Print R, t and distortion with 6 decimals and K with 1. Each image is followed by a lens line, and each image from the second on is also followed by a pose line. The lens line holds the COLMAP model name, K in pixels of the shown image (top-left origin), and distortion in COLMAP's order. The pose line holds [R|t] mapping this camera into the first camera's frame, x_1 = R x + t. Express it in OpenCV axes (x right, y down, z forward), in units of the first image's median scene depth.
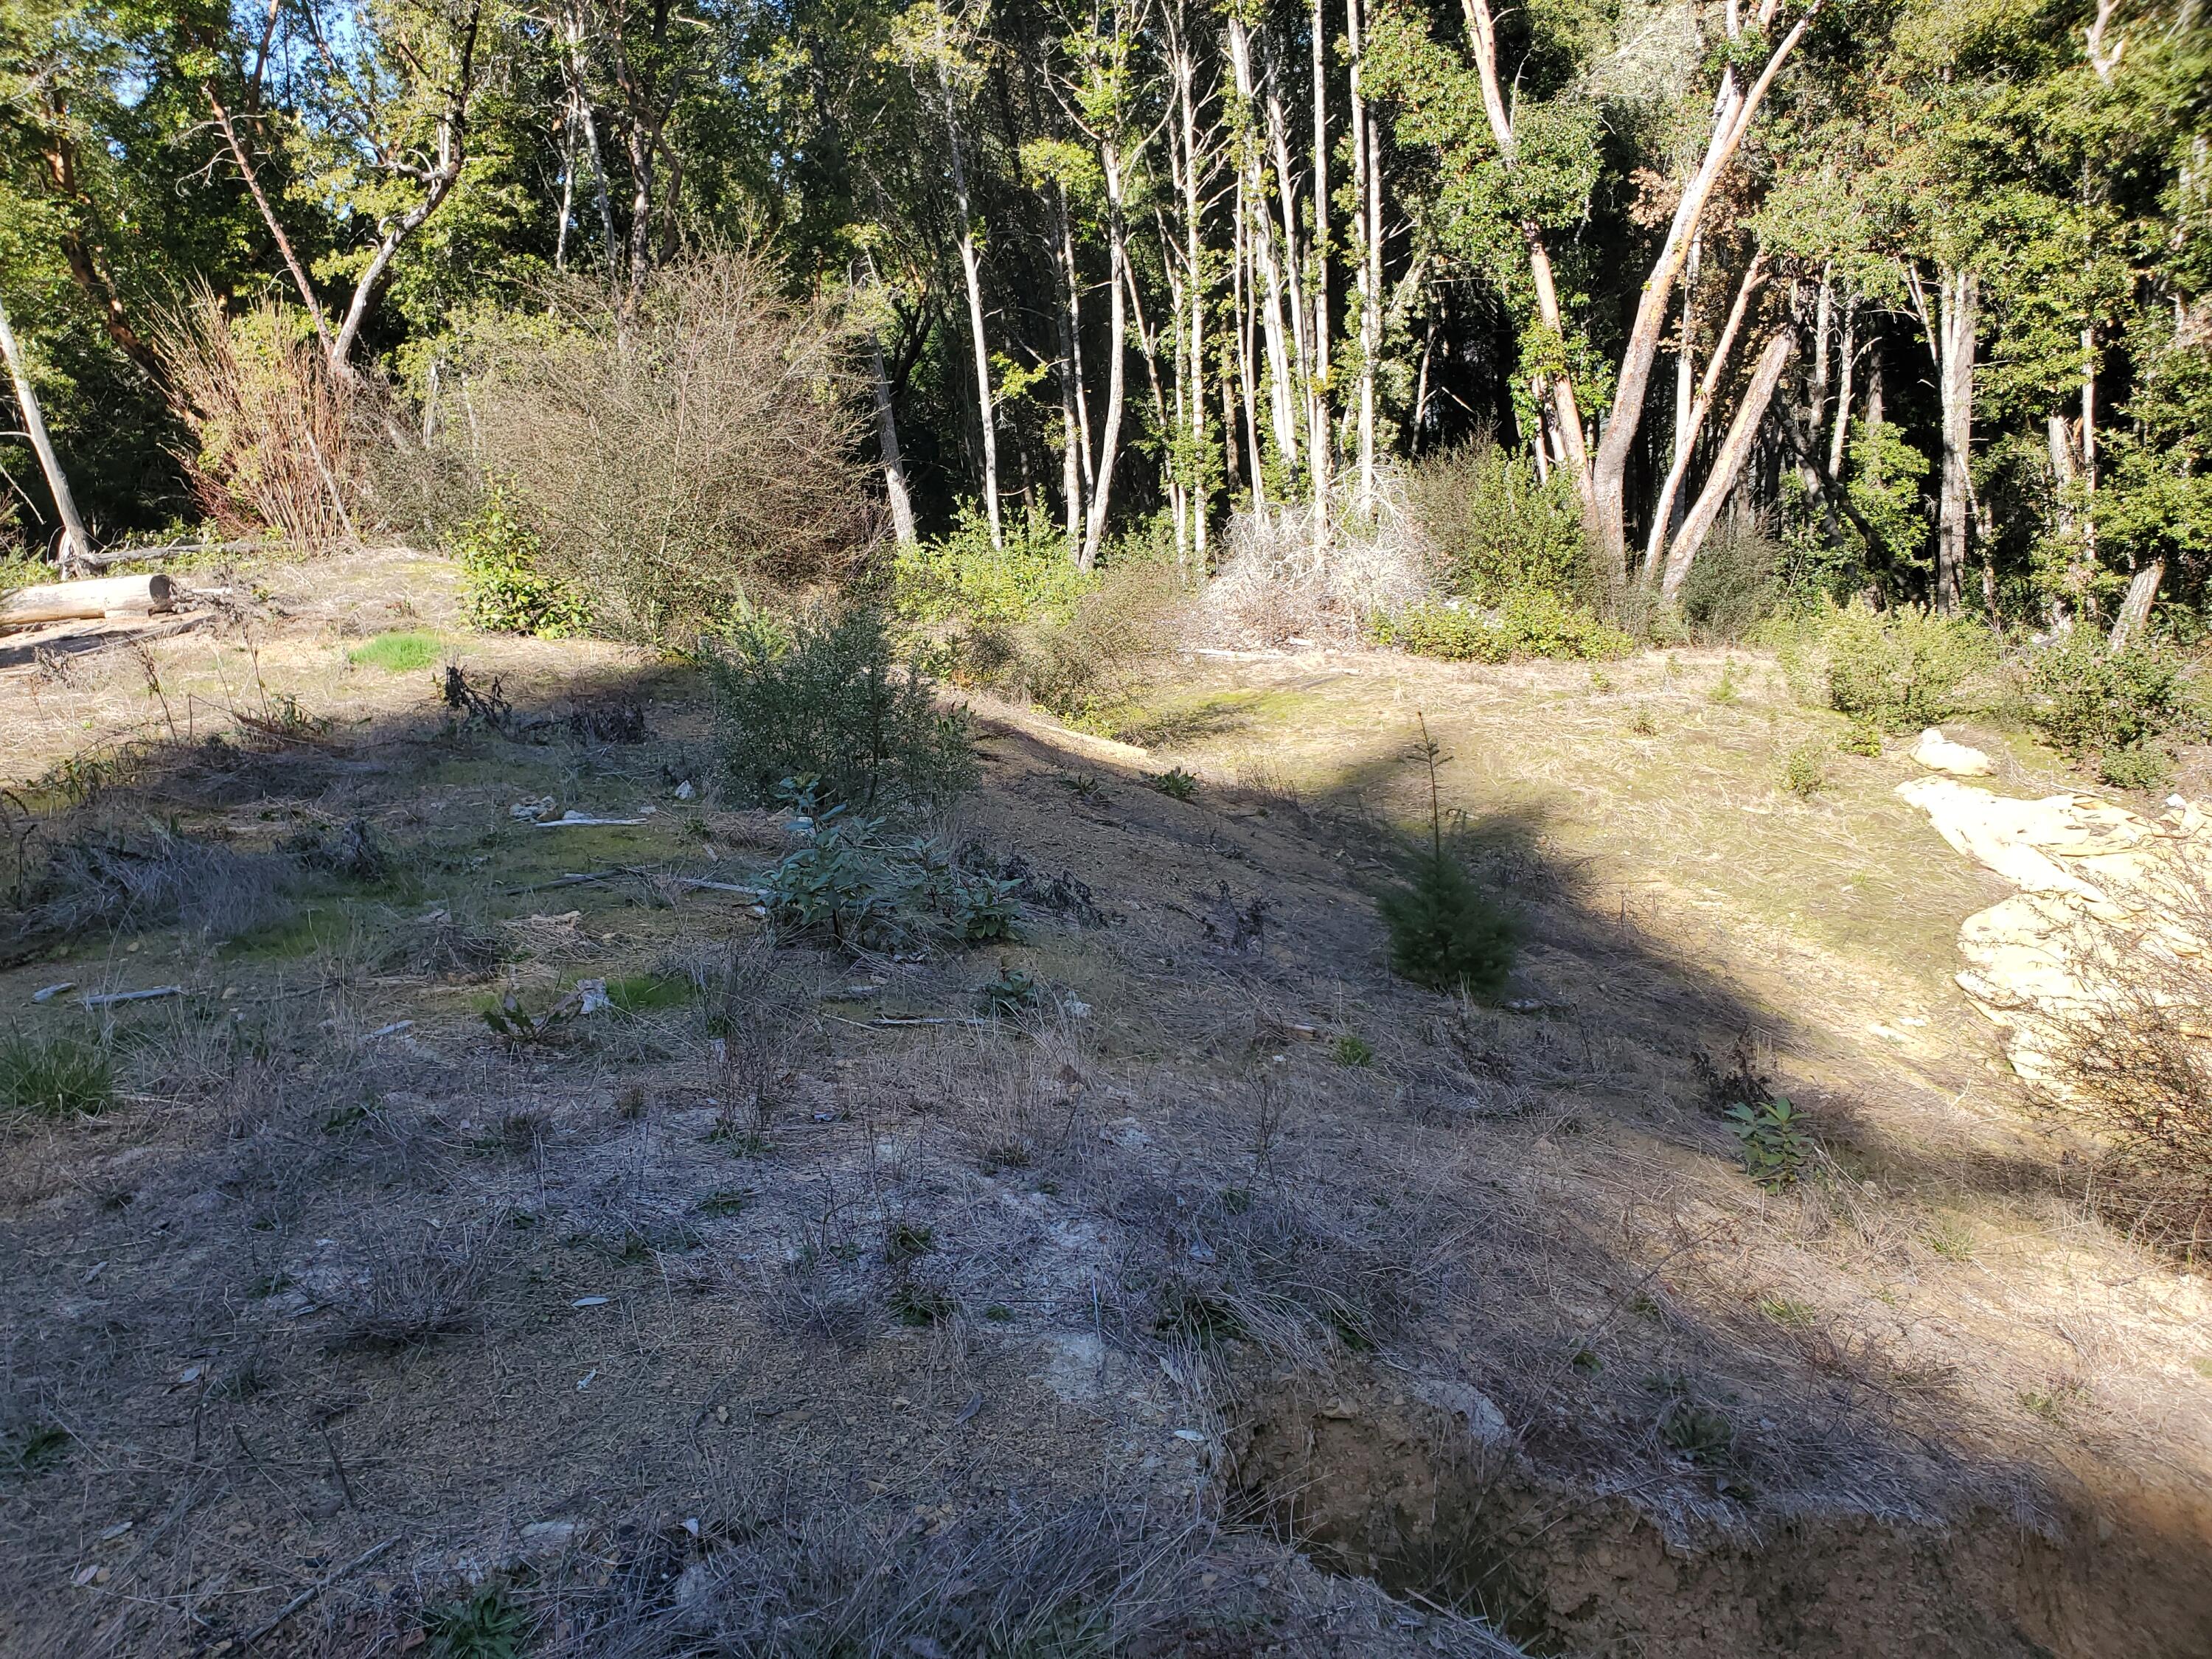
lens RADIAL K [[1681.3, 0, 1106.0], [0, 1681.3, 829.5], [0, 0, 1]] dist [-0.009126, -0.006893]
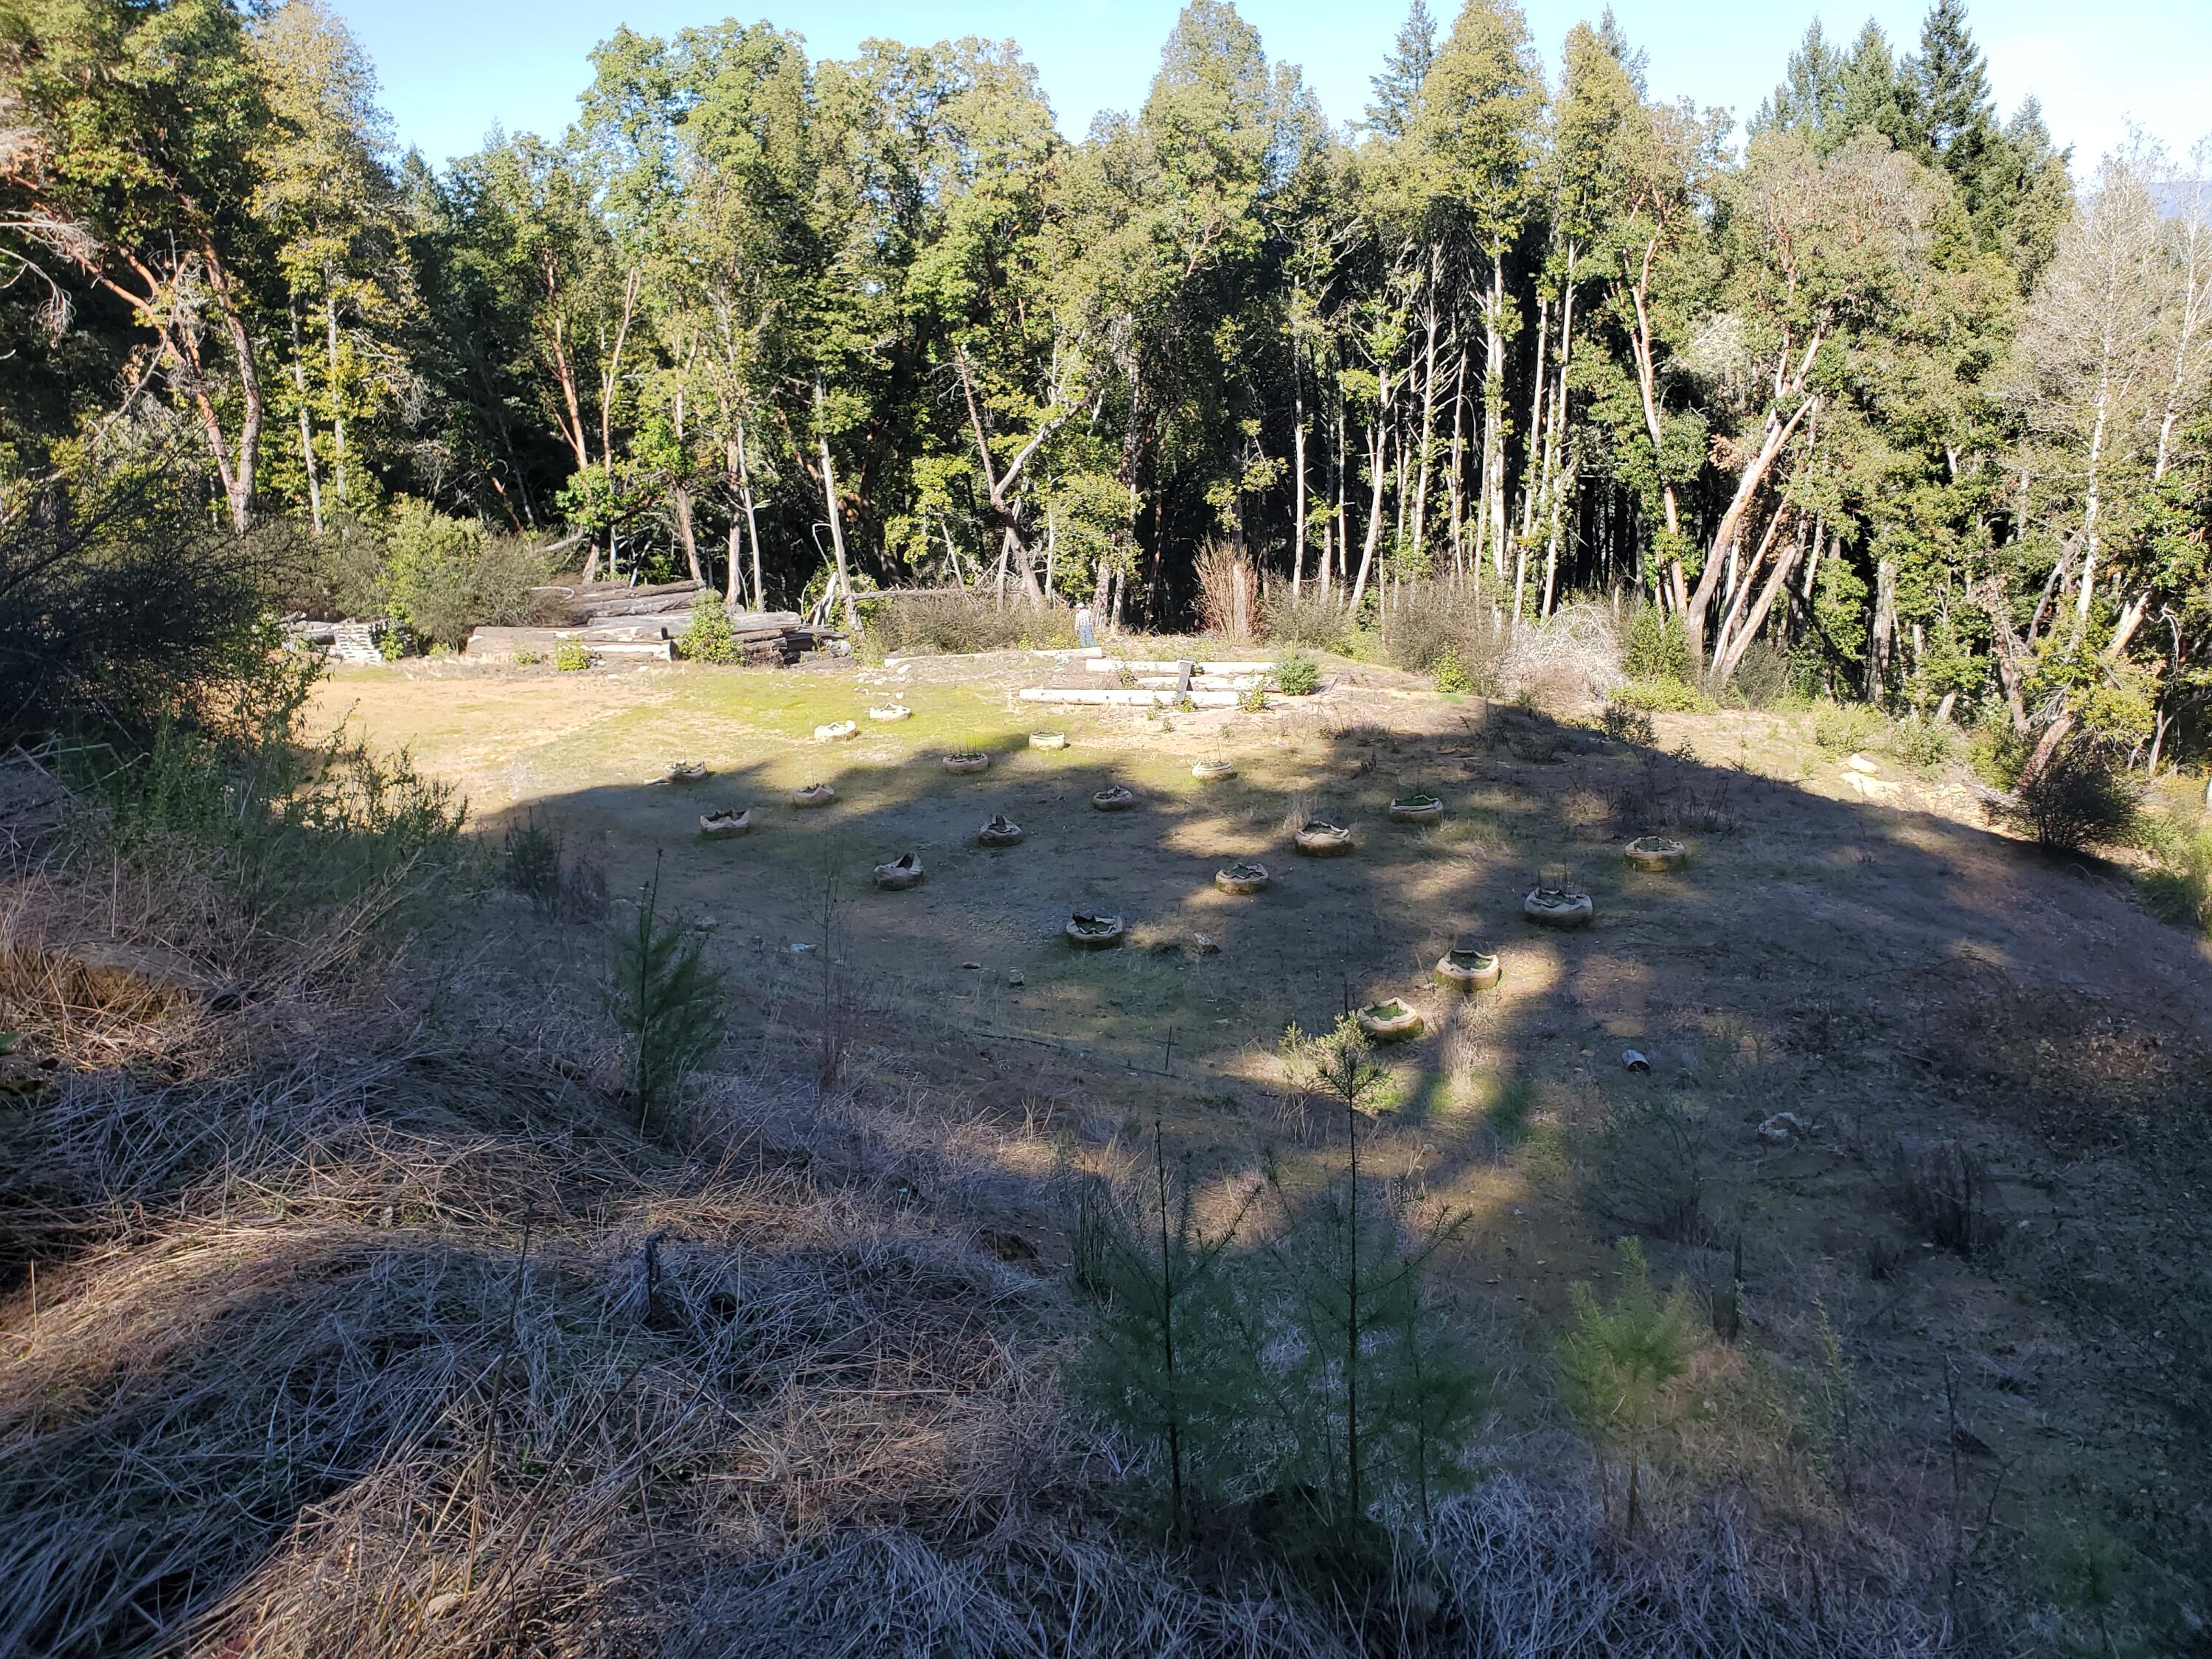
lens RADIAL K [[1736.4, 0, 1106.0], [0, 1736.4, 829.5], [0, 0, 1]] dist [0.007707, -0.161536]
pose [[0.996819, 0.065541, 0.045340, -0.408006], [-0.065292, 0.997842, -0.006943, 0.079386], [-0.045698, 0.003960, 0.998947, -0.849842]]
